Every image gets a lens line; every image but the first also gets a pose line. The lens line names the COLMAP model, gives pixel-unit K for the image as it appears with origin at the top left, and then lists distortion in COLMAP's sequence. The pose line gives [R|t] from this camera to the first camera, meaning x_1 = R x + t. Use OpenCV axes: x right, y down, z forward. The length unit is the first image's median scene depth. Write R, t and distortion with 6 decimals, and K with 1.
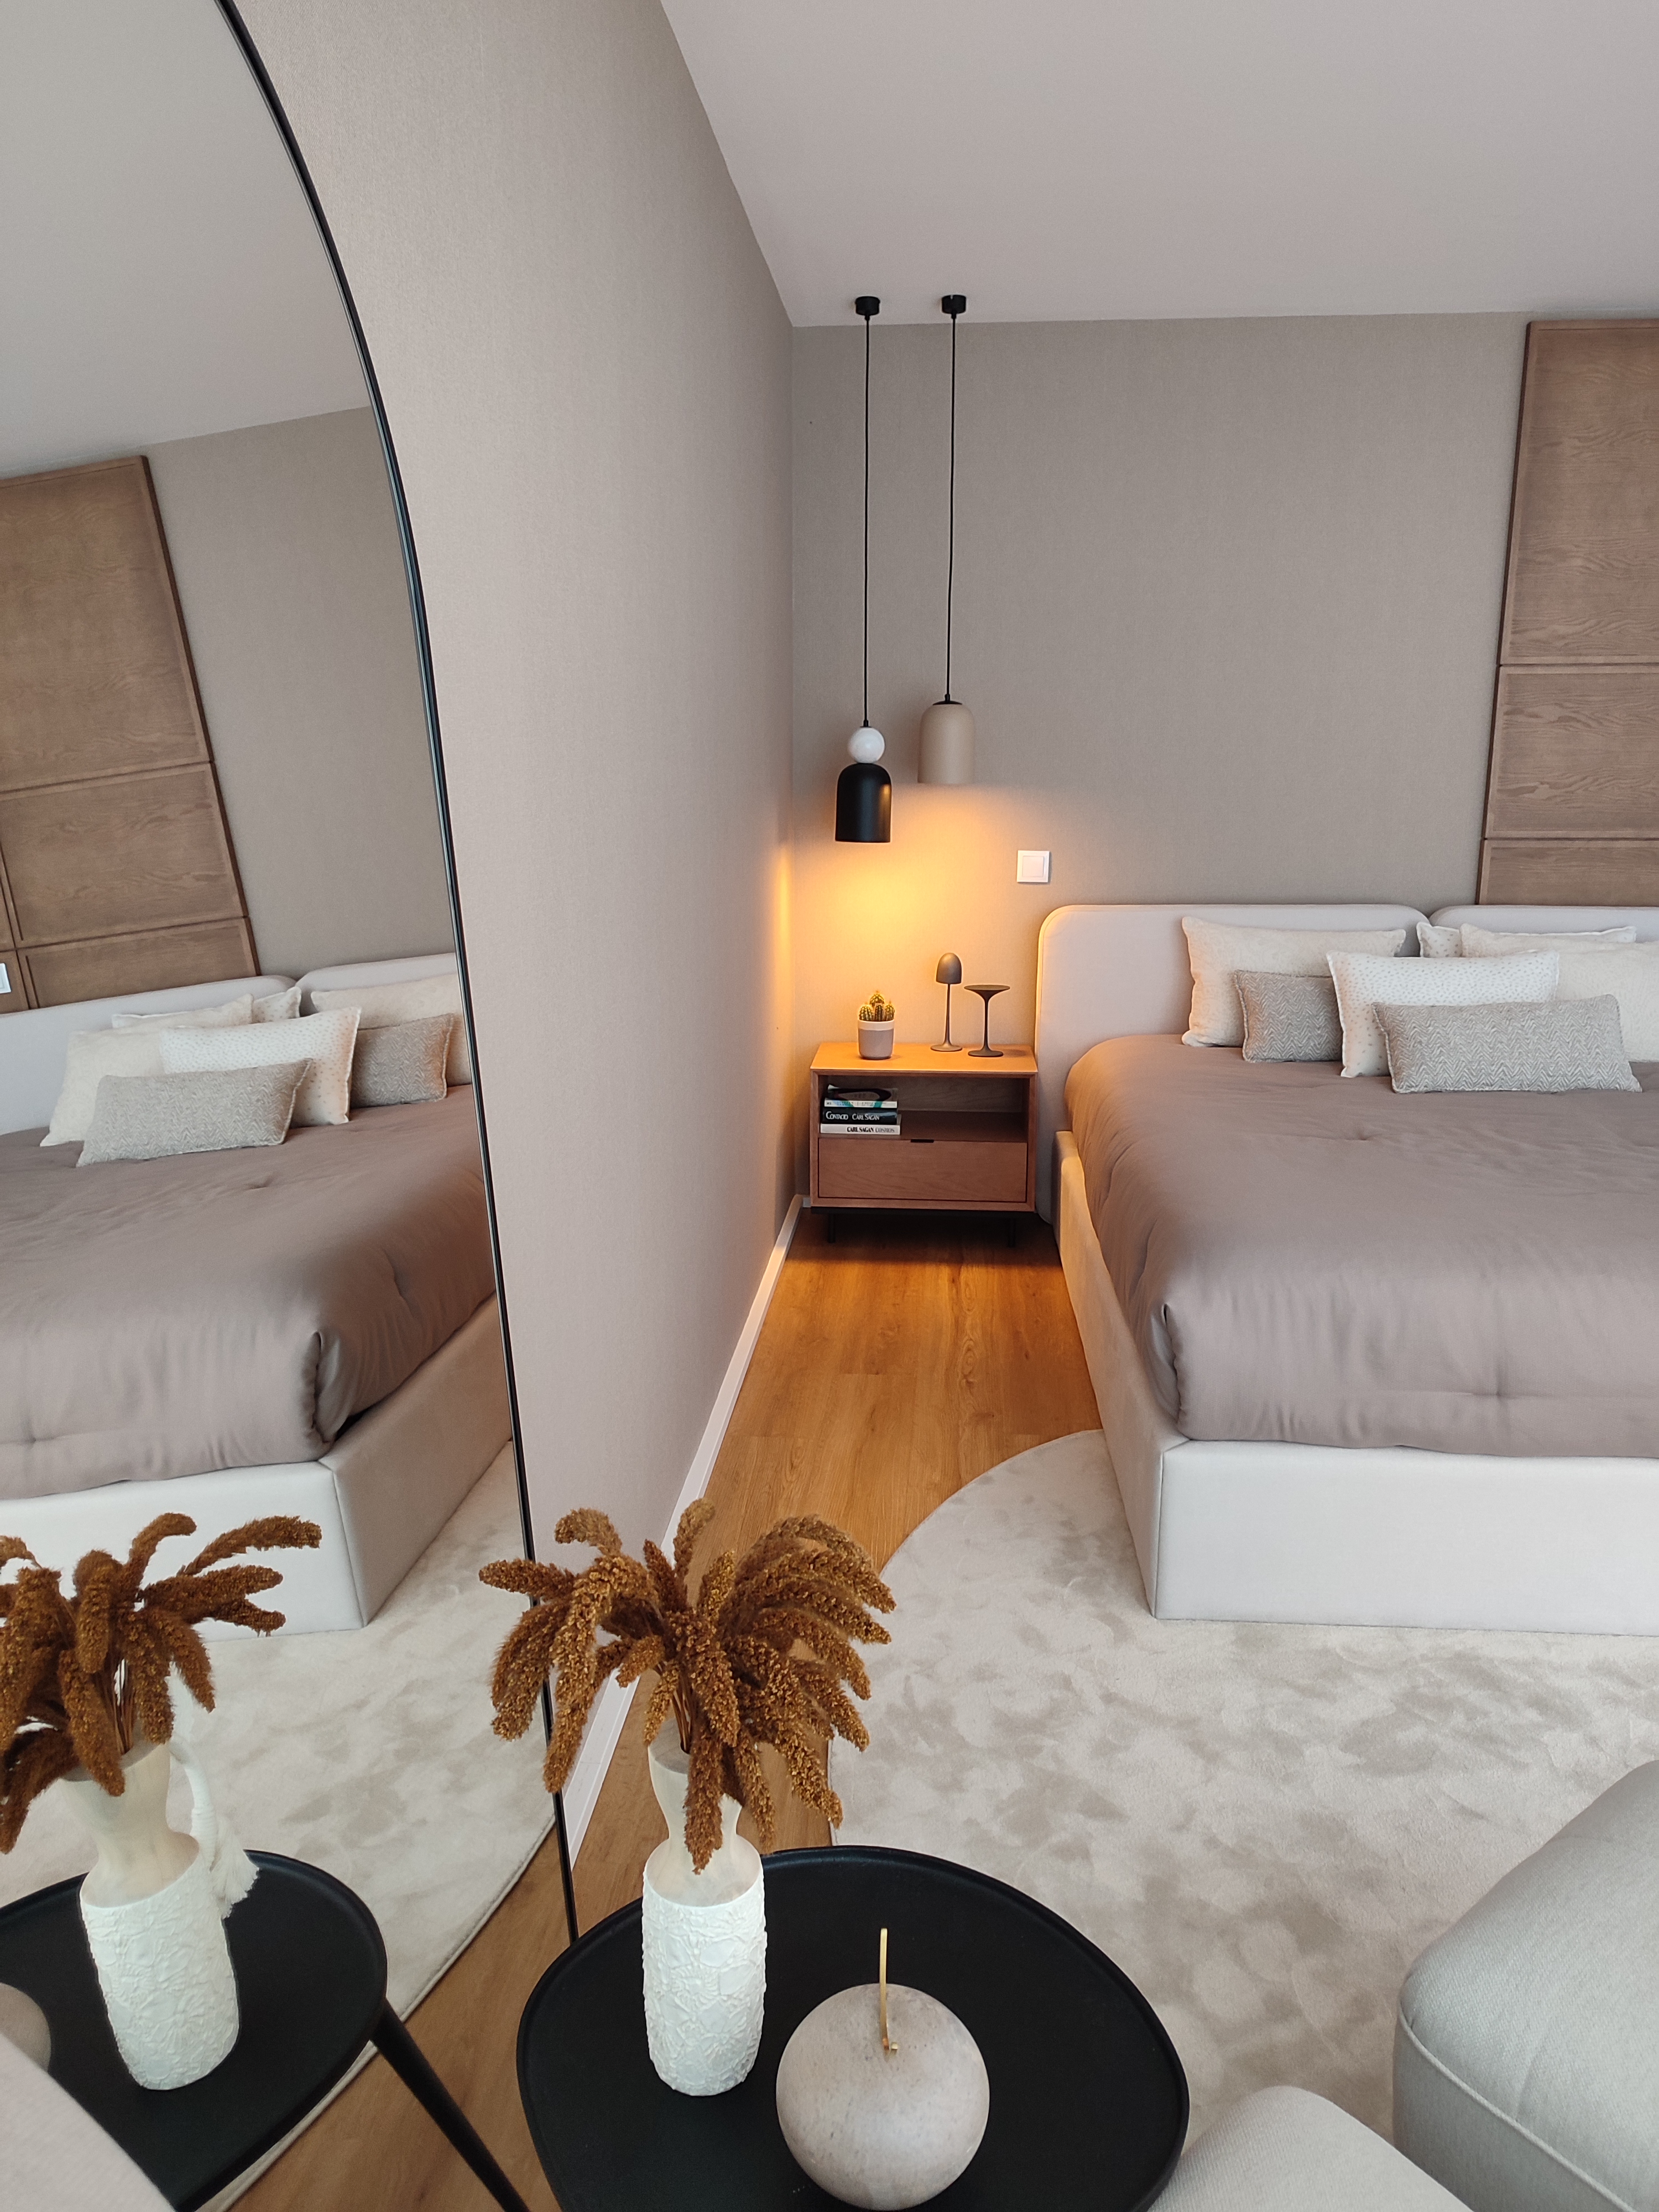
lens RADIAL K [[1598.9, 0, 829.5], [0, 1598.9, 1106.0], [0, 0, 1]] dist [0.048630, -0.049609]
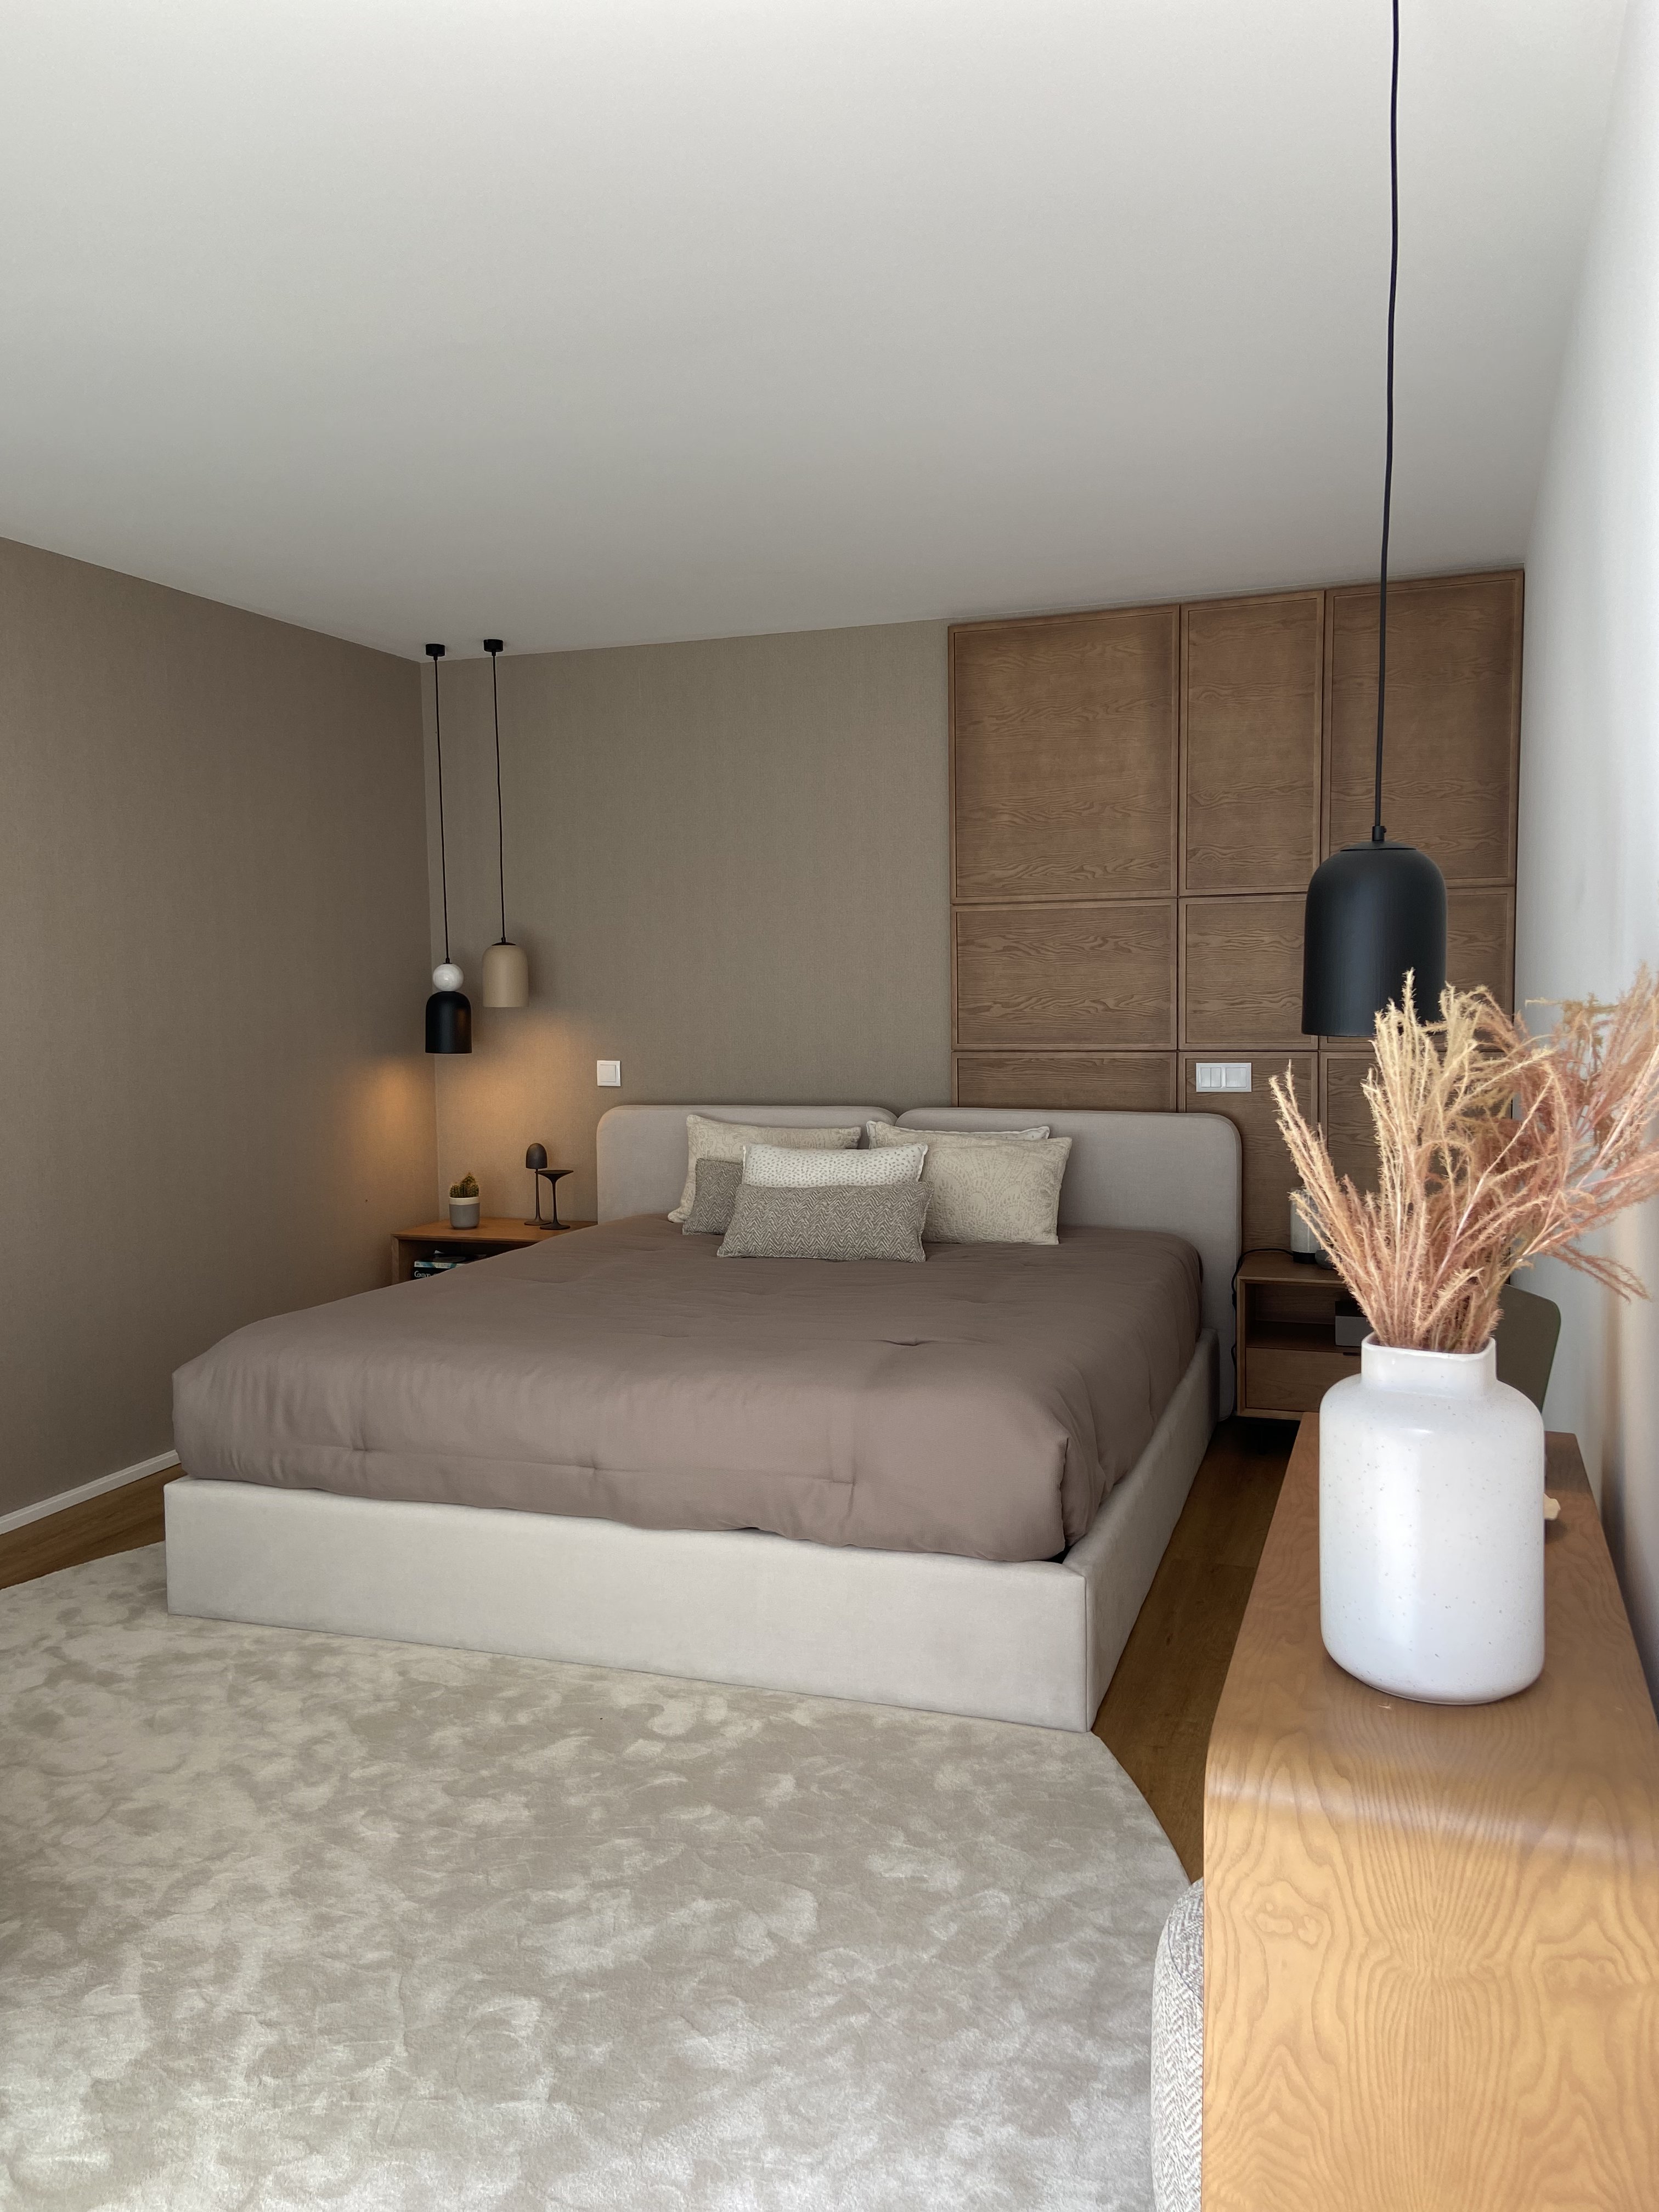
lens RADIAL K [[1688.4, 0, 829.5], [0, 1688.4, 1106.0], [0, 0, 1]] dist [0.125811, -0.173023]
pose [[0.963601, 0.005789, -0.267281, 0.660718], [-0.042144, 0.990555, -0.130482, 0.035481], [0.264001, 0.136997, 0.954744, -0.175669]]
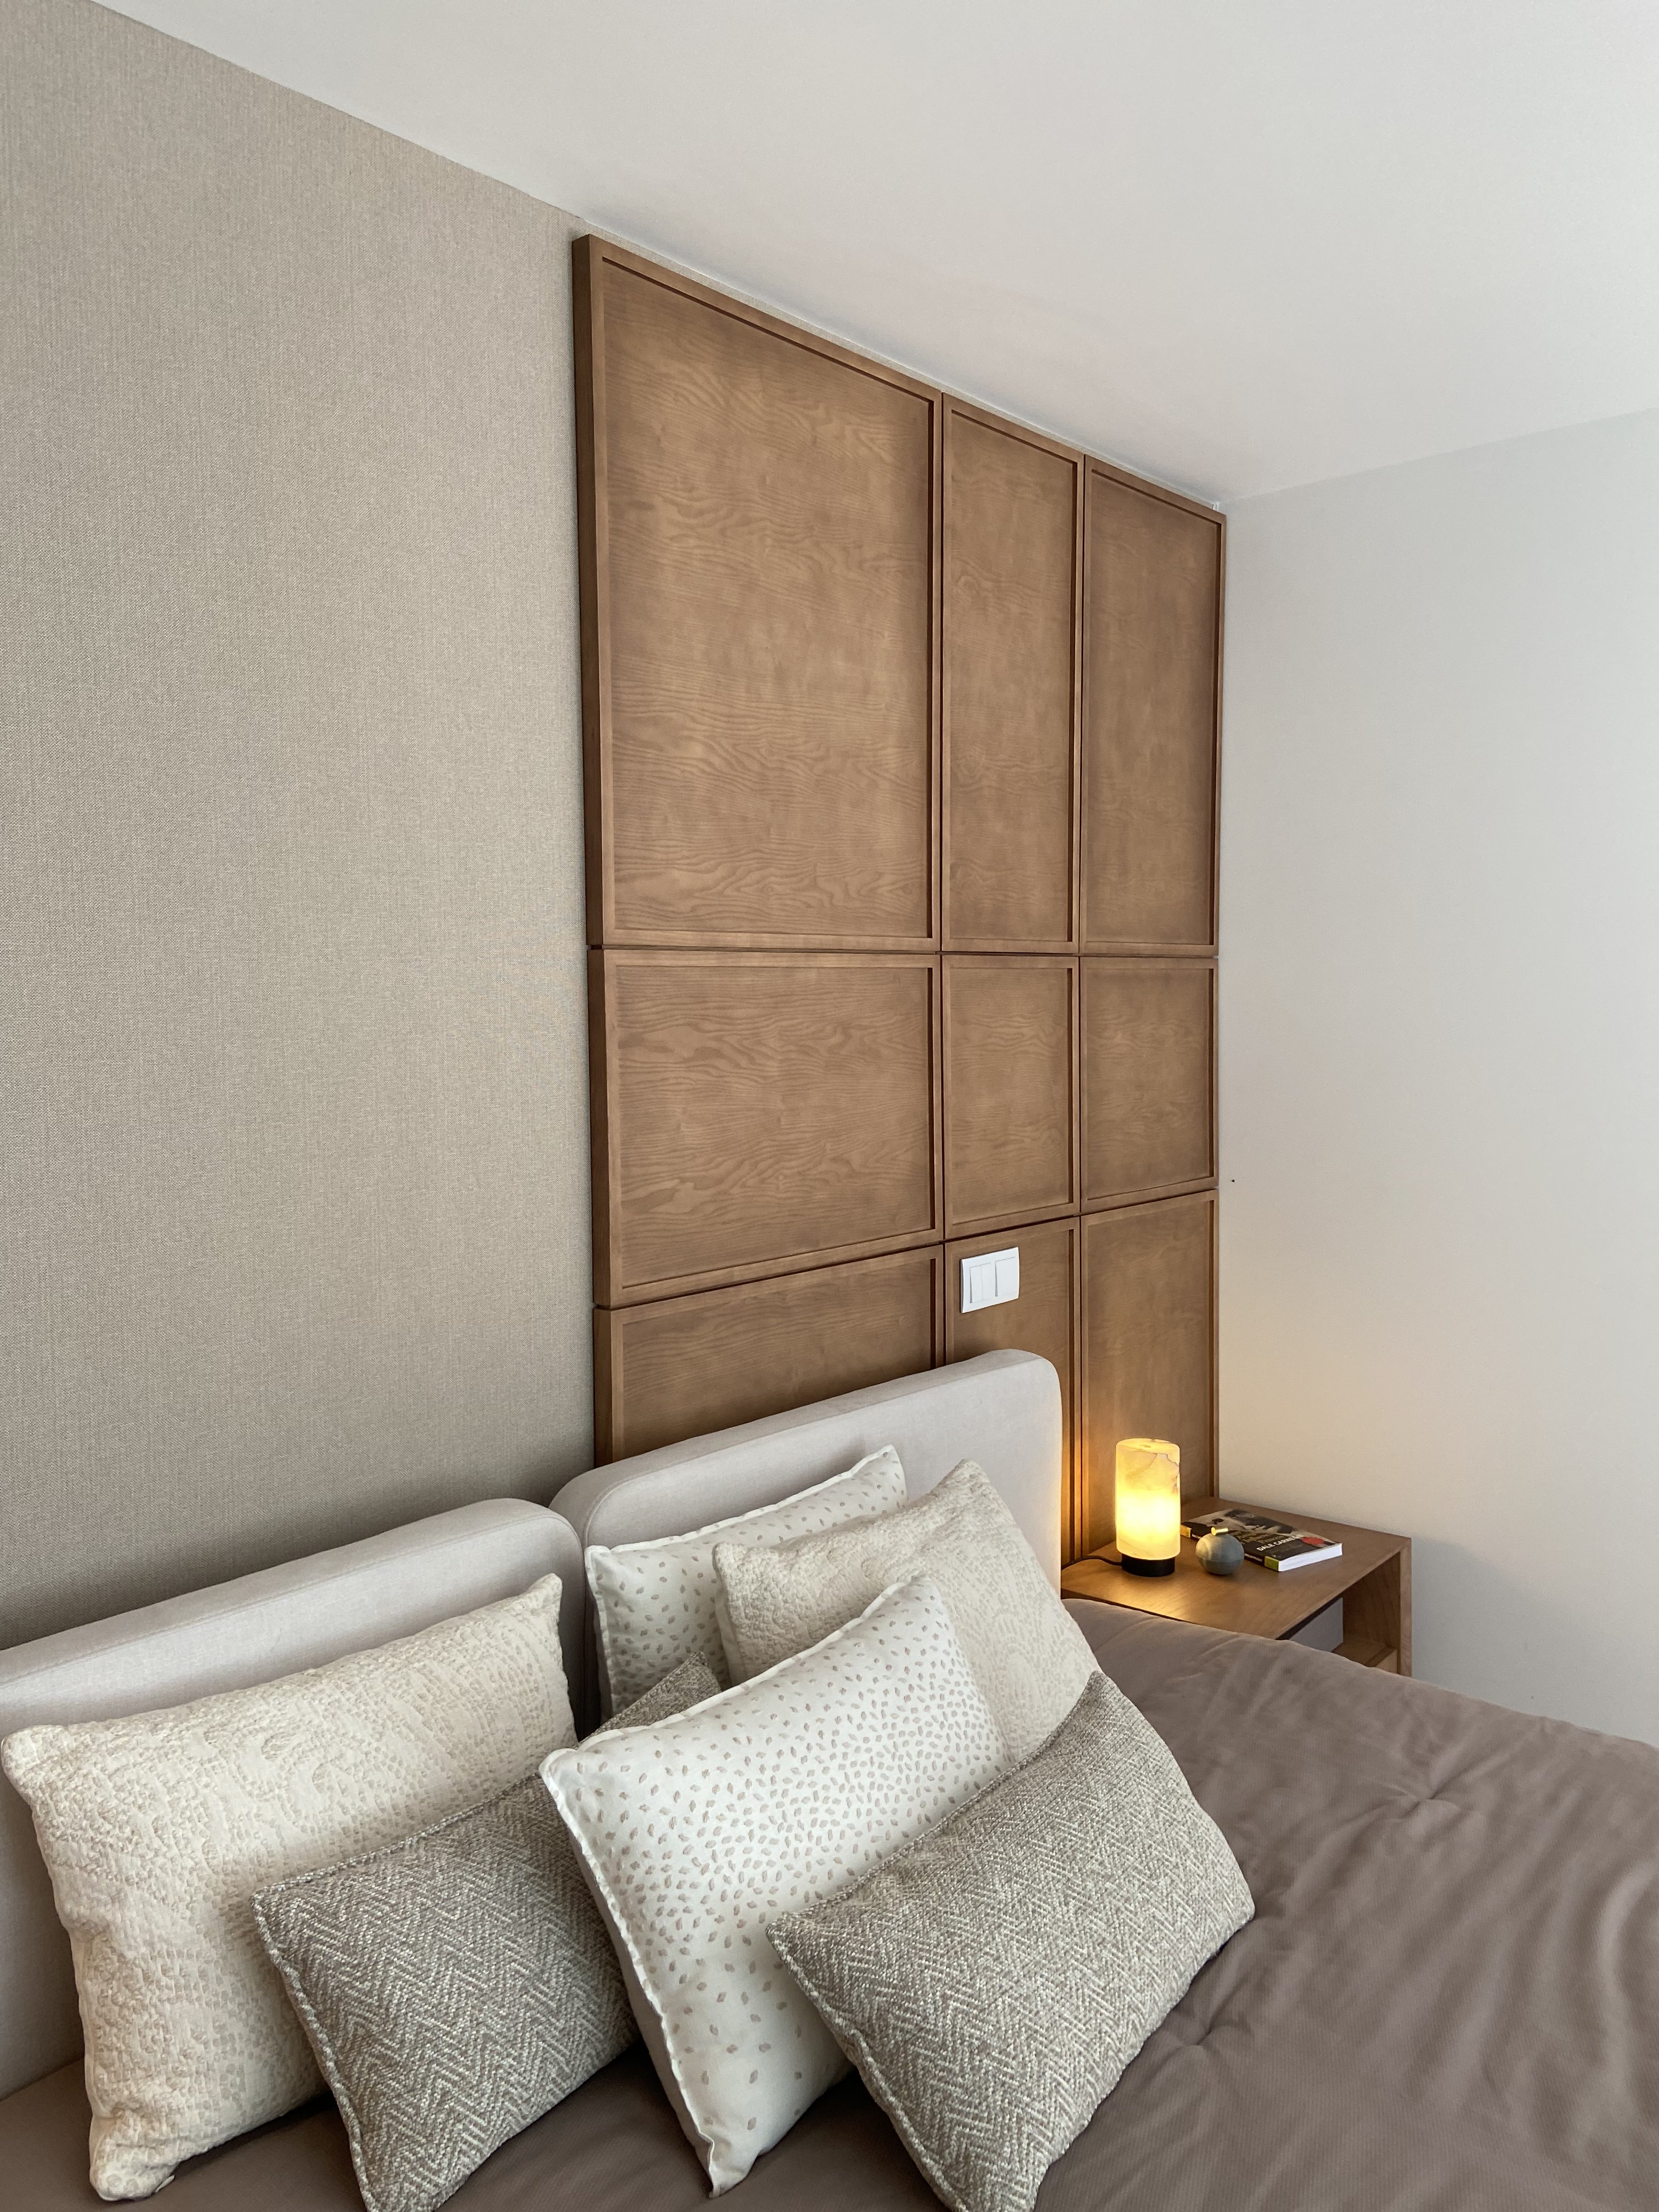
lens RADIAL K [[1665.2, 0, 832.8], [0, 1665.2, 1095.1], [0, 0, 1]] dist [0.116193, -0.149574]
pose [[0.592185, -0.056094, 0.803847, 0.063316], [0.180195, 0.981530, -0.064254, -0.187907], [-0.785396, 0.182899, 0.591355, 0.669771]]
